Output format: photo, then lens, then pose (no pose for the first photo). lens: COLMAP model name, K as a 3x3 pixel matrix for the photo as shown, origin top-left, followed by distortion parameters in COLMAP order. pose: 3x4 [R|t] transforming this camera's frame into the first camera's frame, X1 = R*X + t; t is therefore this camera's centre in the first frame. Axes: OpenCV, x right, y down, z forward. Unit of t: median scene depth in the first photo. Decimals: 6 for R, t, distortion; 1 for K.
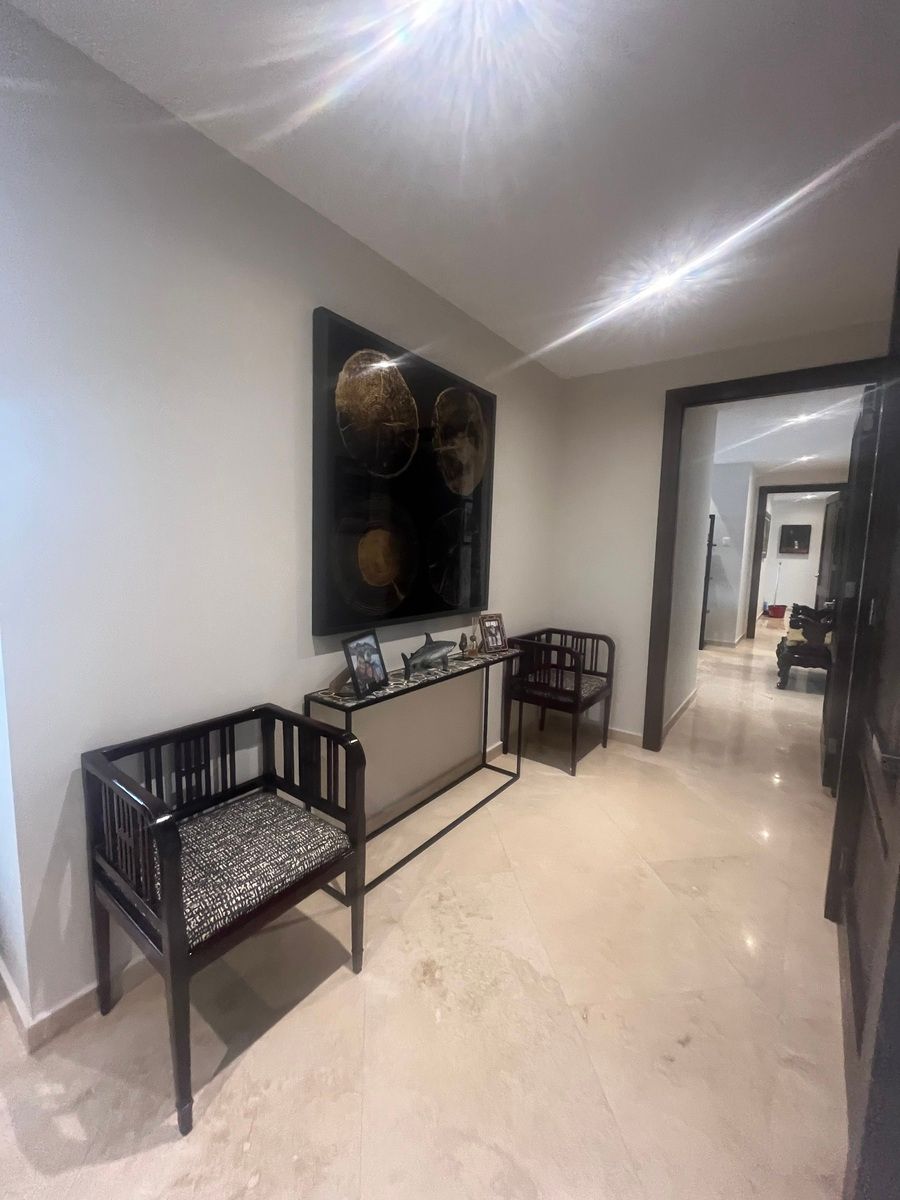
lens RADIAL K [[487.1, 0, 451.0], [0, 487.1, 598.8], [0, 0, 1]] dist [0.000157, 0.000674]
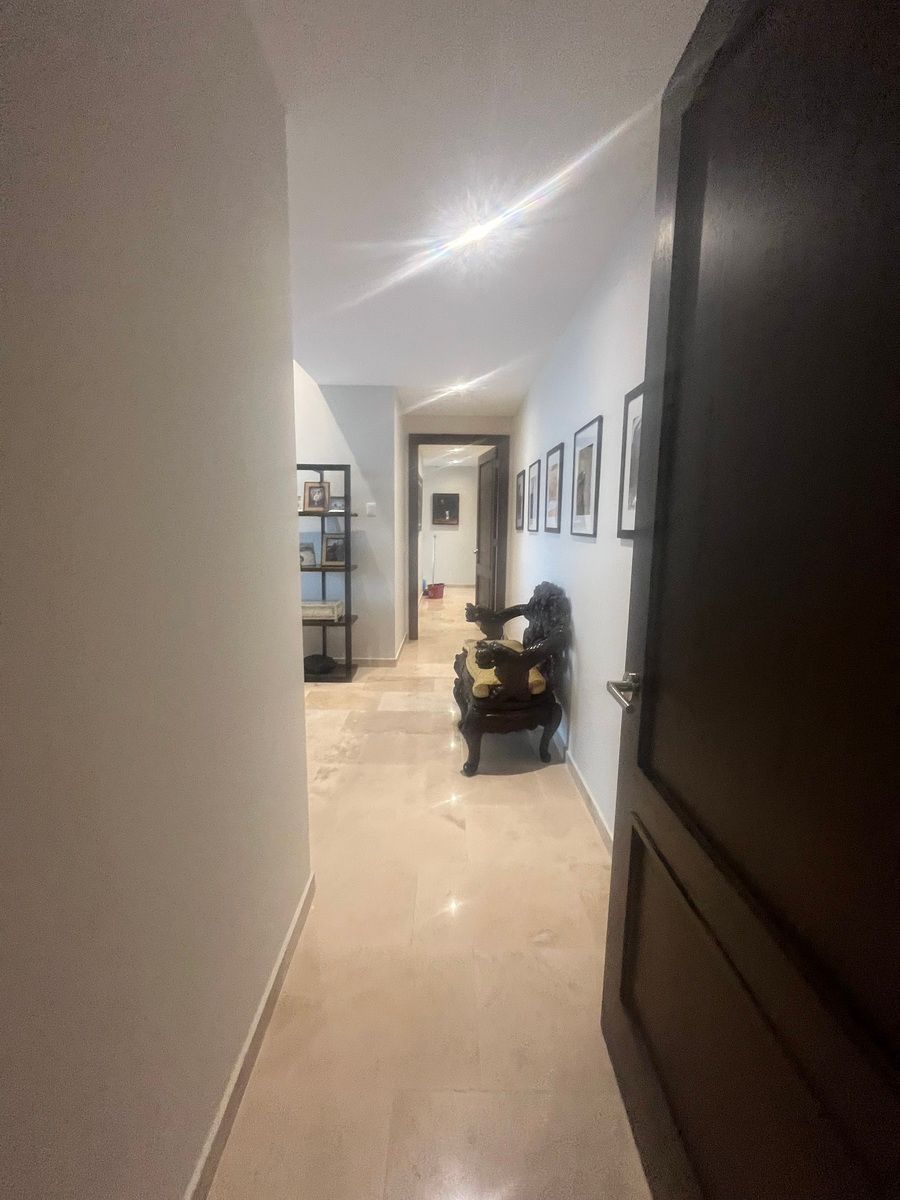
lens RADIAL K [[487.1, 0, 450.4], [0, 487.1, 596.5], [0, 0, 1]] dist [0.000157, 0.000674]
pose [[0.802955, -0.099587, 0.587662, 0.224257], [0.069229, 0.994852, 0.073999, -0.036900], [-0.592006, -0.018735, 0.805716, 0.361139]]
